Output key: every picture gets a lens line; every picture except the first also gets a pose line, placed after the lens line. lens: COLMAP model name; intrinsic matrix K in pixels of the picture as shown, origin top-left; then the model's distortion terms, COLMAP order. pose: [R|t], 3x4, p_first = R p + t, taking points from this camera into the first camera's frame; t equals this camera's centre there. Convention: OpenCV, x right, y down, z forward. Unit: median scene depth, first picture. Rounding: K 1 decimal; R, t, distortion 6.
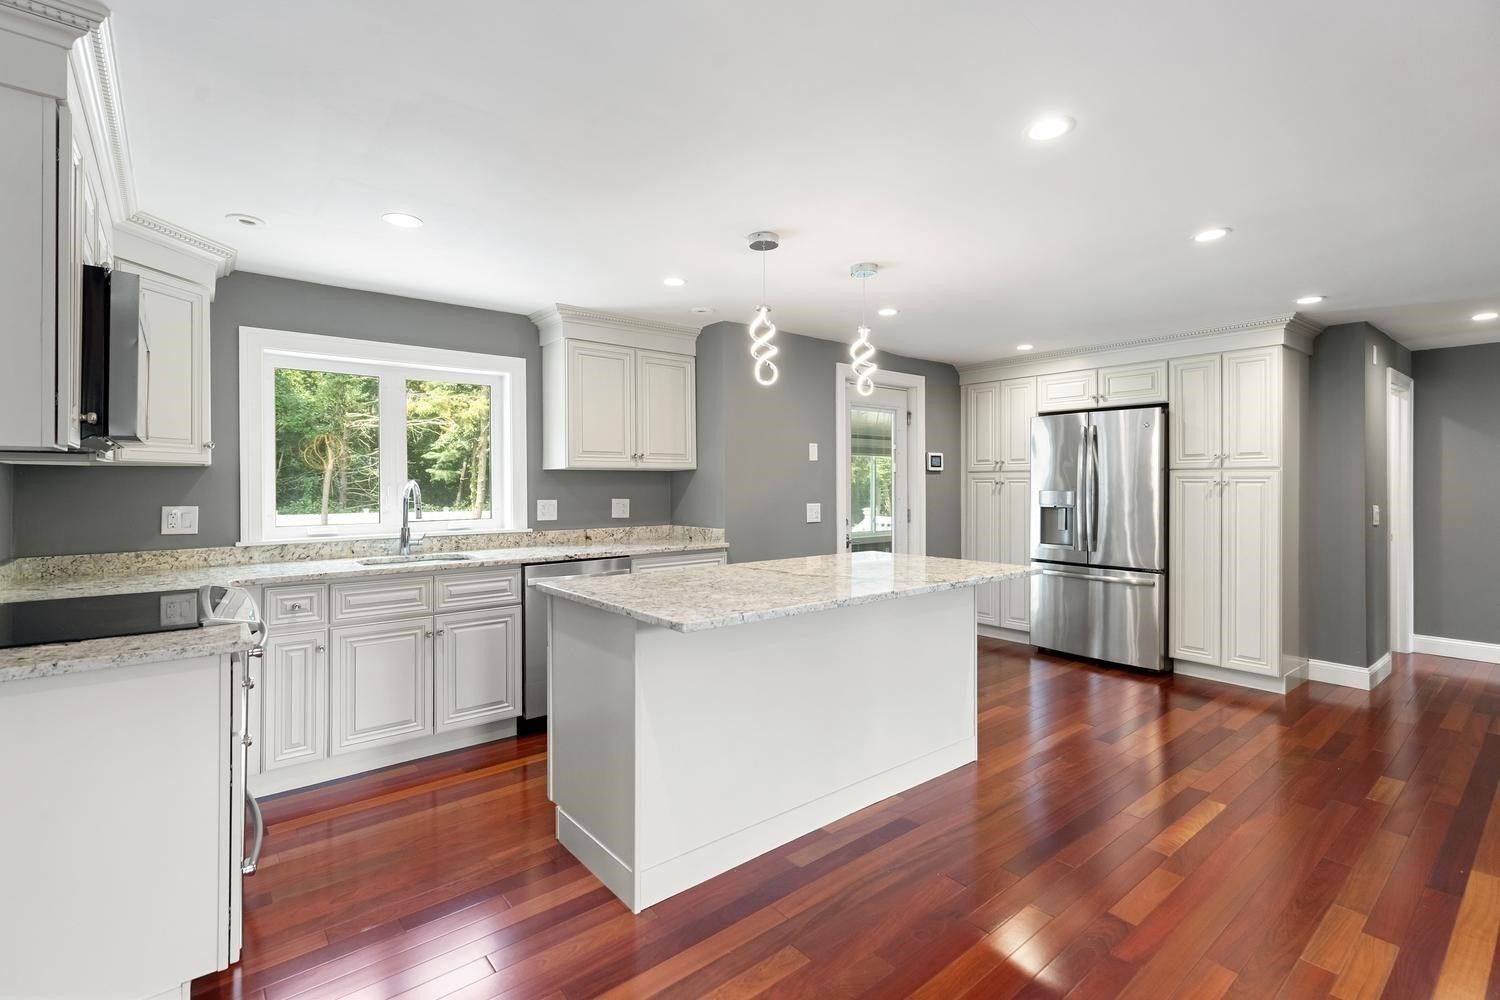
lens RADIAL K [[679.1, 0, 722.6], [0, 679.1, 479.5], [0, 0, 1]] dist [0.001759, 0.000557]
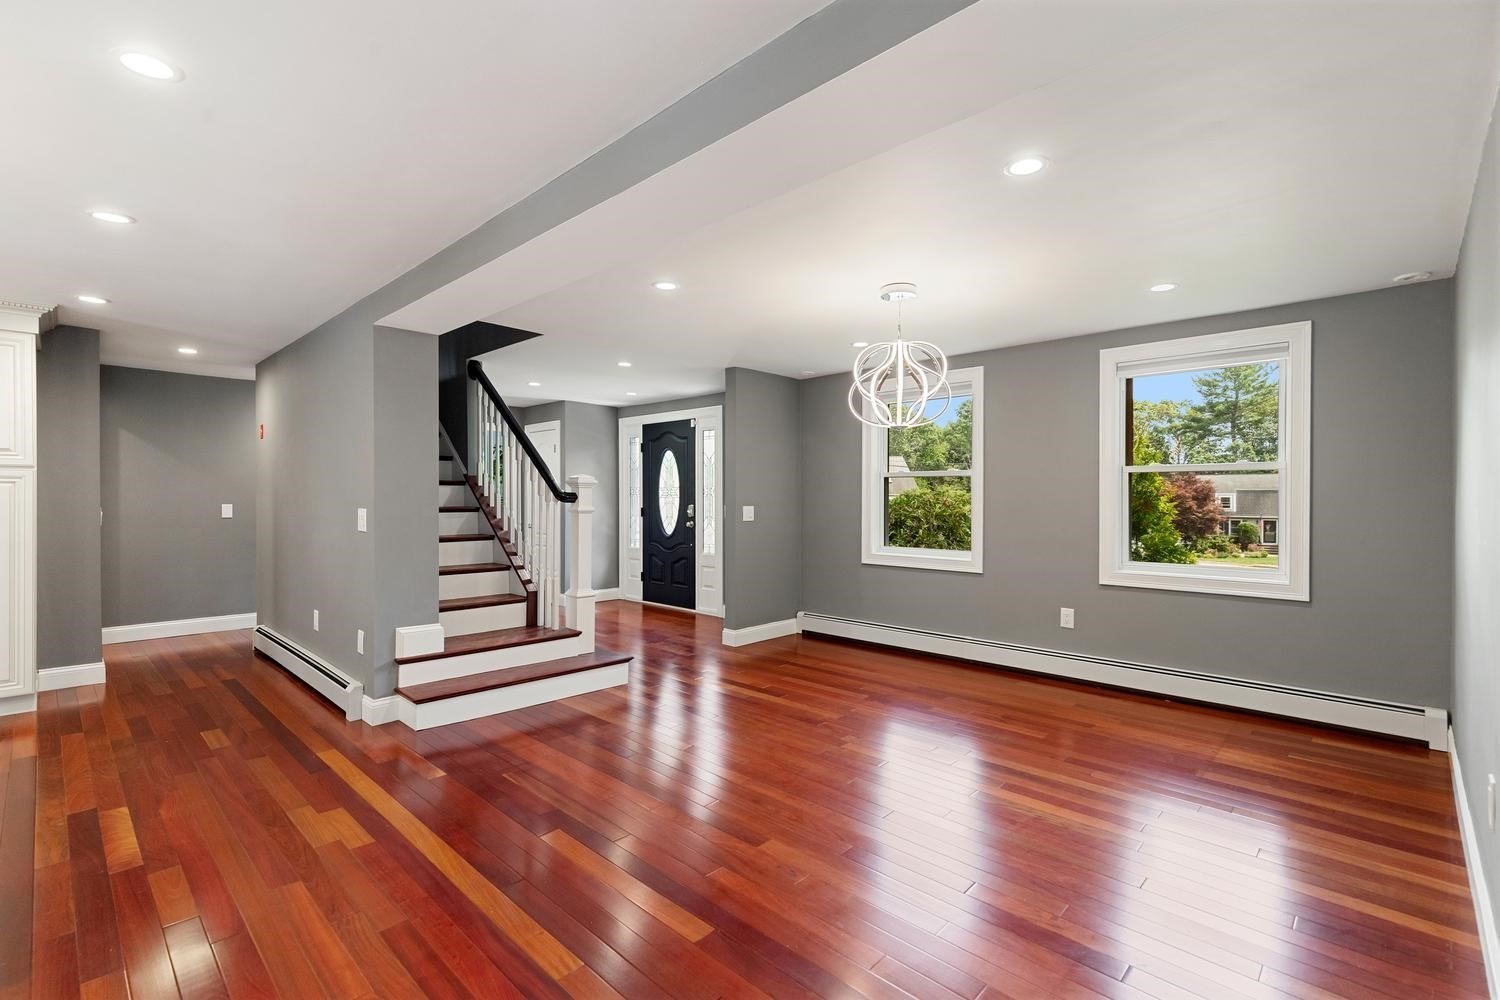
lens RADIAL K [[679.1, 0, 755.9], [0, 679.1, 500.1], [0, 0, 1]] dist [0.001759, 0.000557]
pose [[-0.147042, -0.001216, 0.989130, -0.251088], [-0.009524, 0.999955, -0.000186, 0.019530], [-0.989084, -0.009448, -0.147047, 0.173521]]
